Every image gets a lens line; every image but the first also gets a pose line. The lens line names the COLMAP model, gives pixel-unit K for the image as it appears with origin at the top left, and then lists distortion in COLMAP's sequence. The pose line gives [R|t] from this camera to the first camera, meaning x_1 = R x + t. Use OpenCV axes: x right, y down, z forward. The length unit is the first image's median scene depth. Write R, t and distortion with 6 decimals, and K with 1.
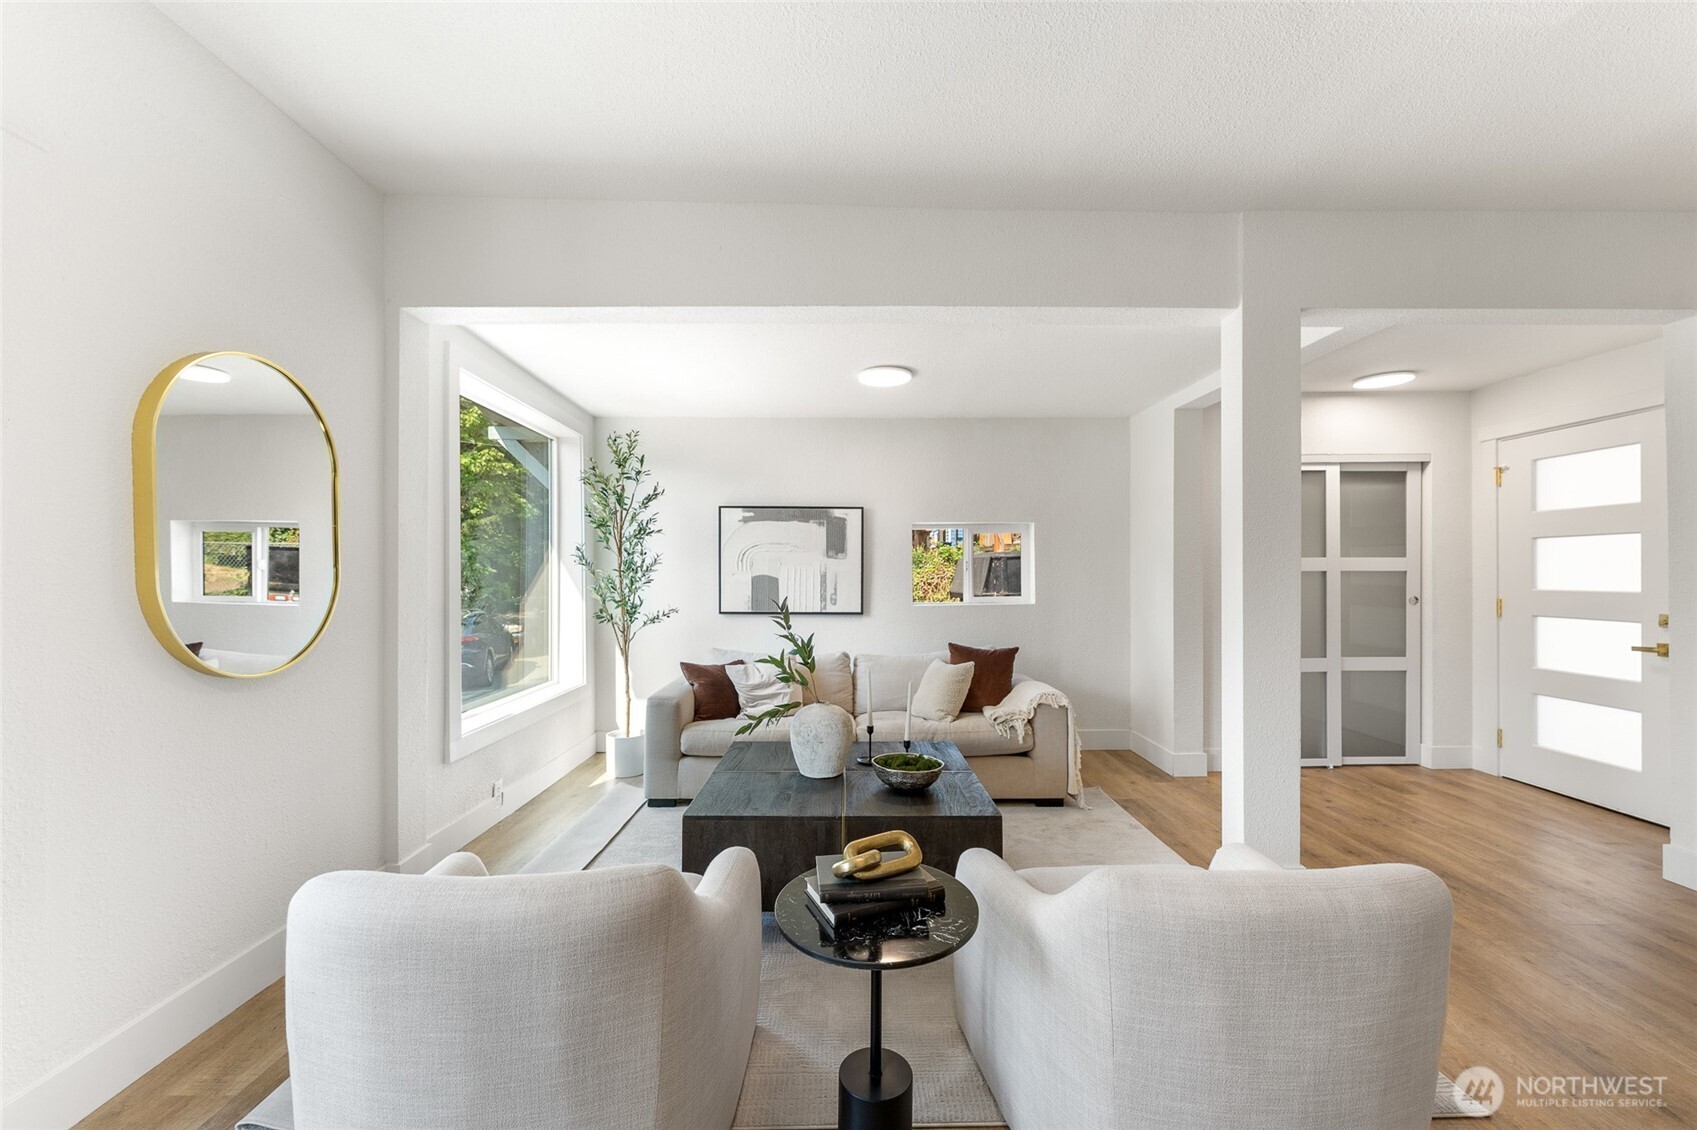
lens RADIAL K [[683.3, 0, 853.1], [0, 683.3, 571.2], [0, 0, 1]] dist [0.000380, 0.000081]
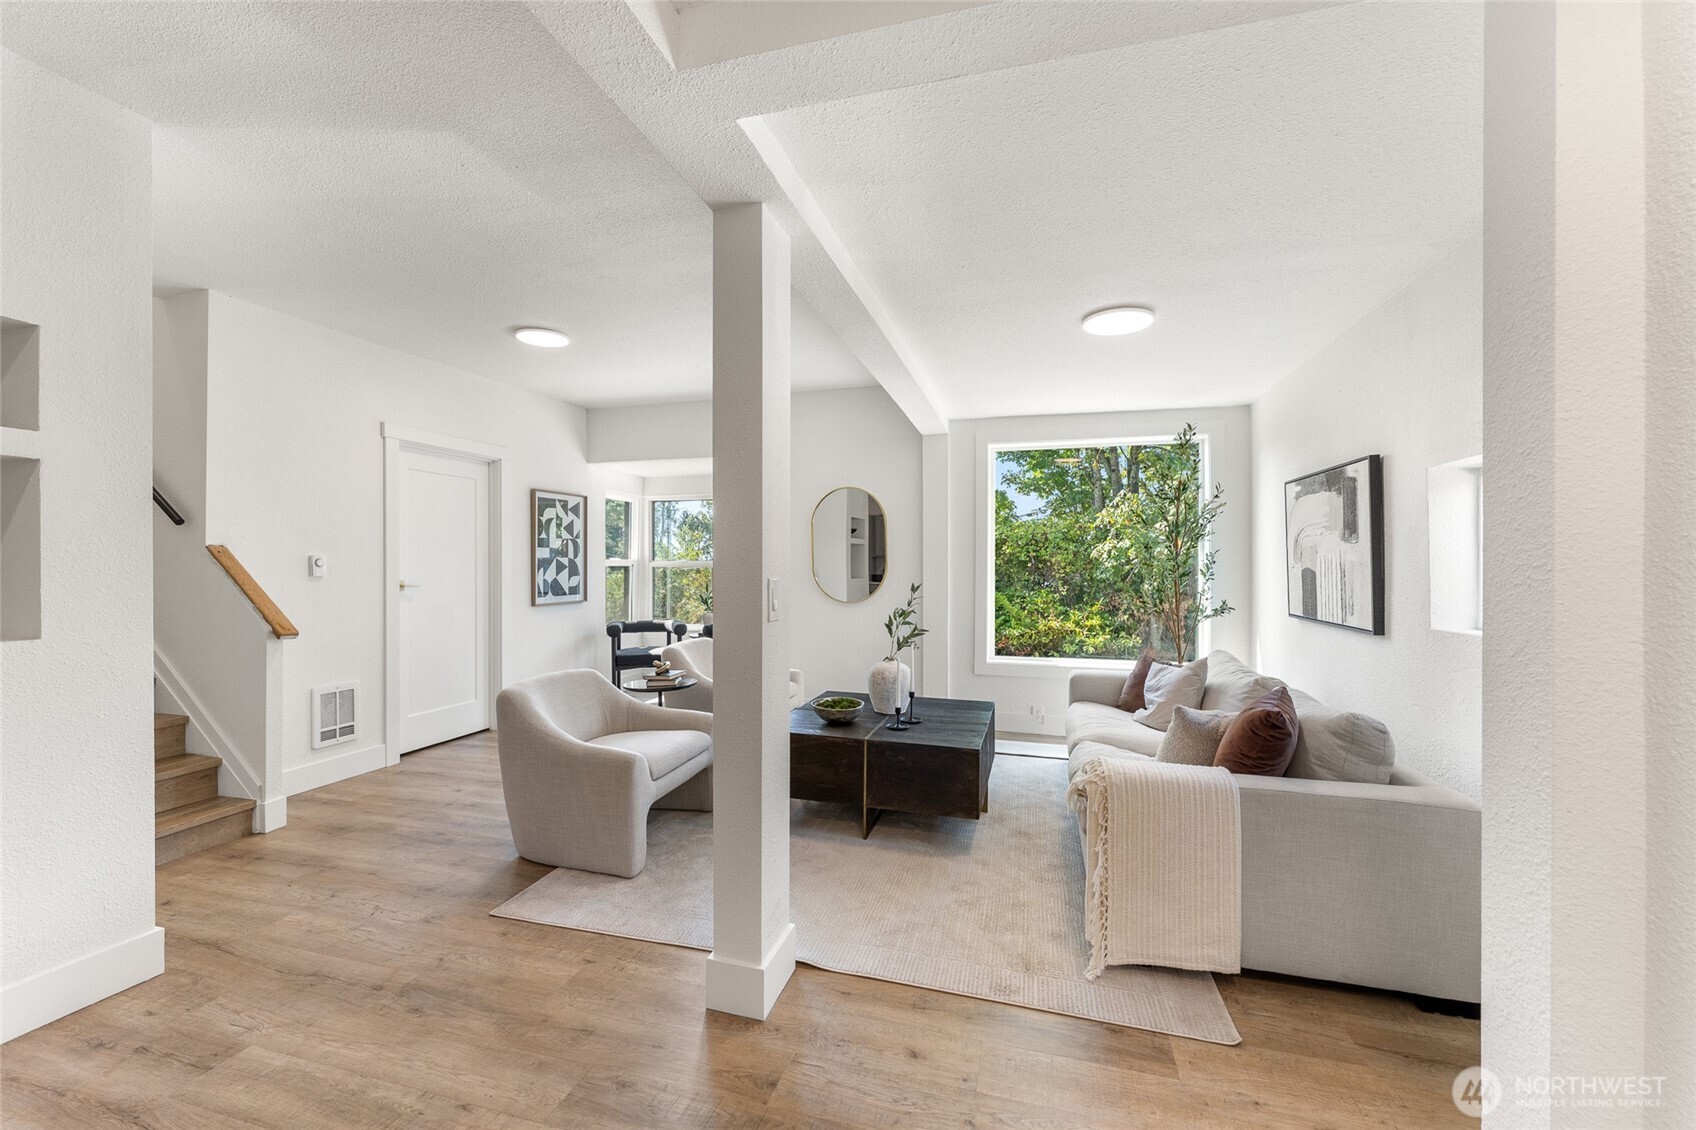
lens RADIAL K [[677.9, 0, 848.0], [0, 677.9, 565.0], [0, 0, 1]] dist [0.000999, 0.000064]
pose [[-0.288417, -0.000103, -0.957505, 0.854293], [0.003281, 0.999994, -0.001096, 0.001692], [0.957499, -0.003457, -0.288415, 0.875371]]
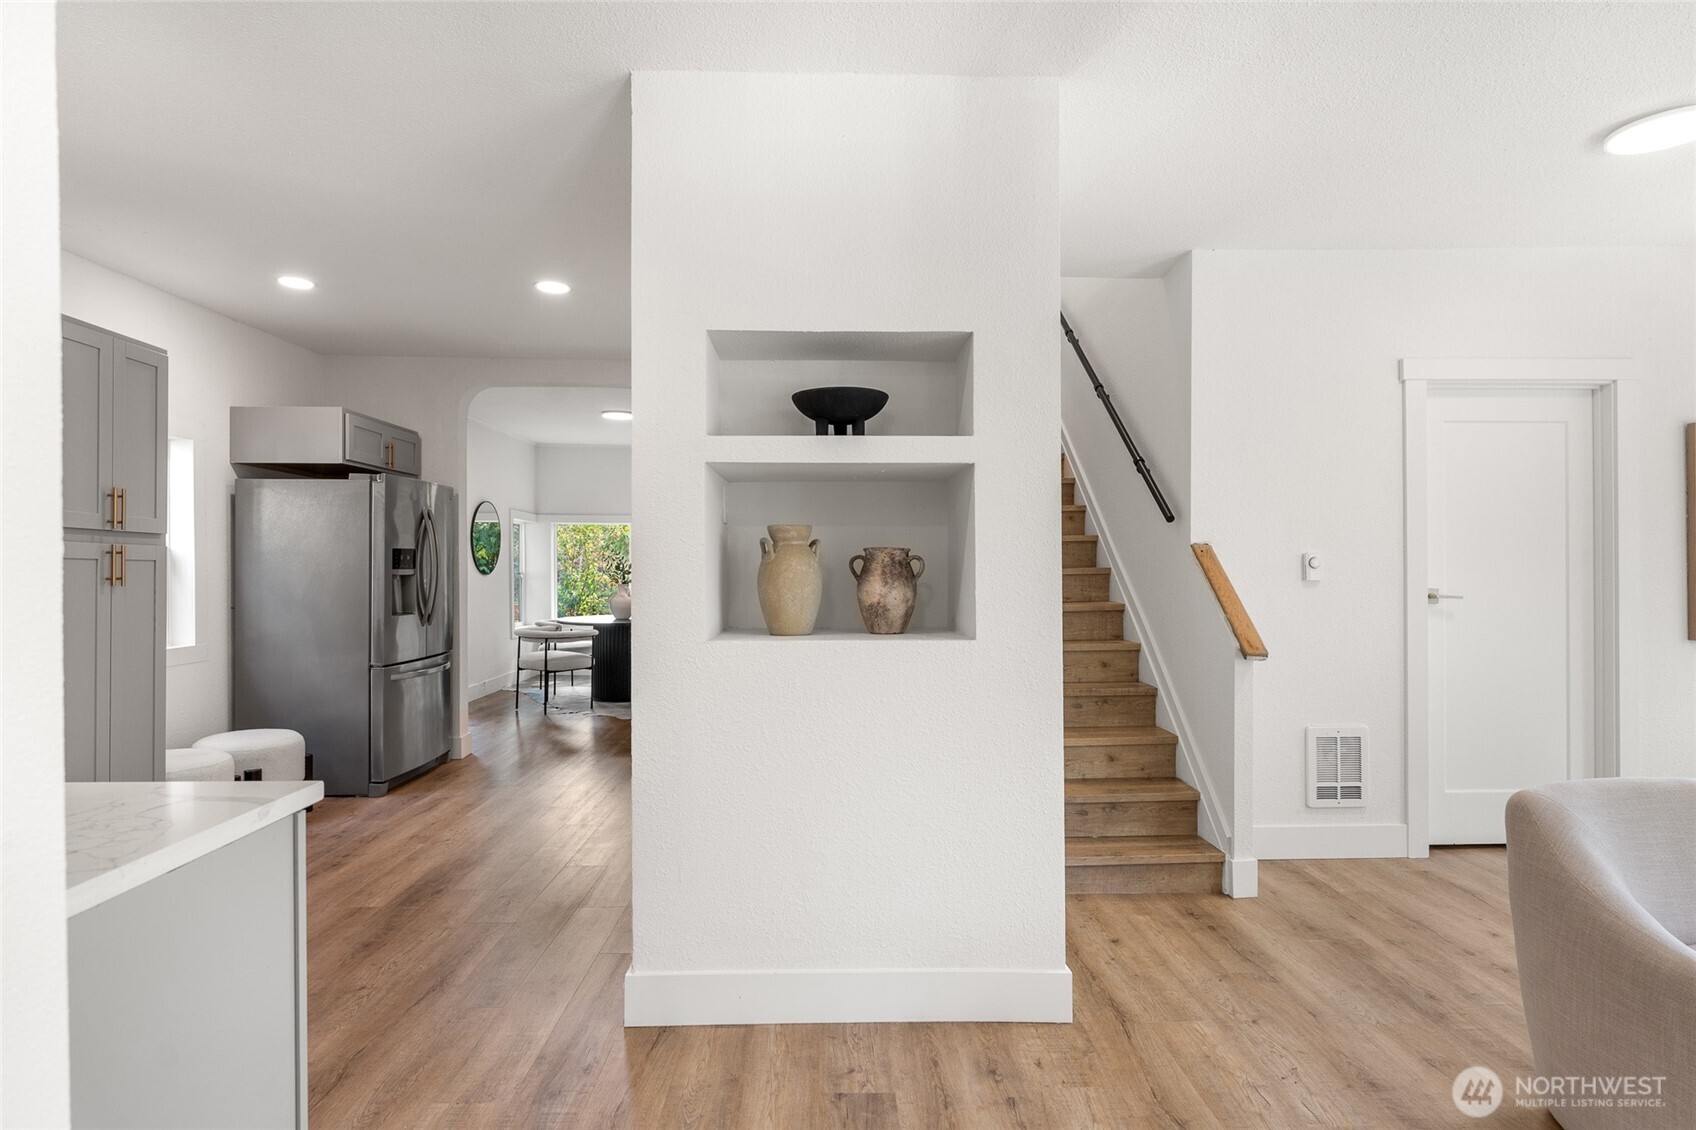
lens RADIAL K [[895.8, 0, 848.0], [0, 895.8, 565.0], [0, 0, 1]] dist [-0.002060, 0.000690]
pose [[-0.999847, 0.004843, -0.016827, 0.668458], [0.004967, 0.999961, -0.007307, 0.001855], [0.016790, -0.007390, -0.999832, 0.835126]]
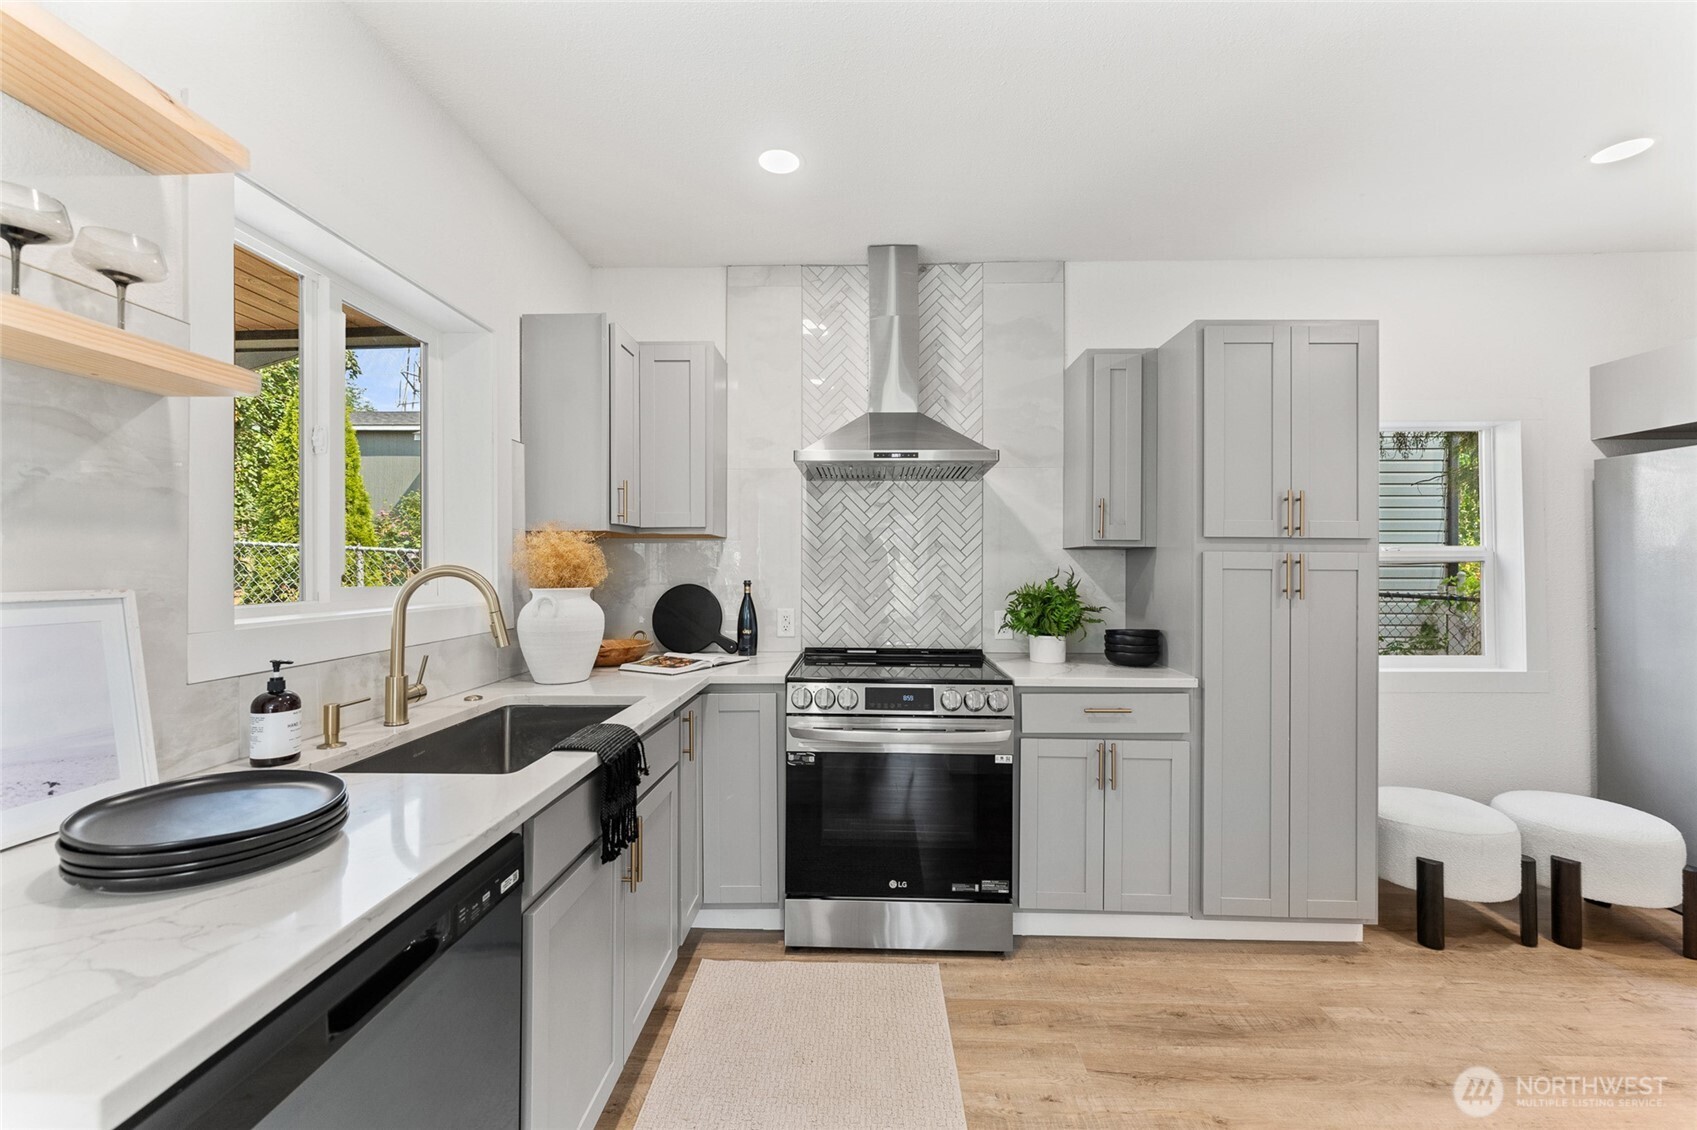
lens RADIAL K [[664.4, 0, 844.8], [0, 664.4, 561.7], [0, 0, 1]] dist [-0.017908, -0.000009]
pose [[0.045091, 0.007048, 0.998958, 0.775962], [-0.004437, 0.999967, -0.006855, -0.013861], [-0.998973, -0.004123, 0.045120, 0.351920]]
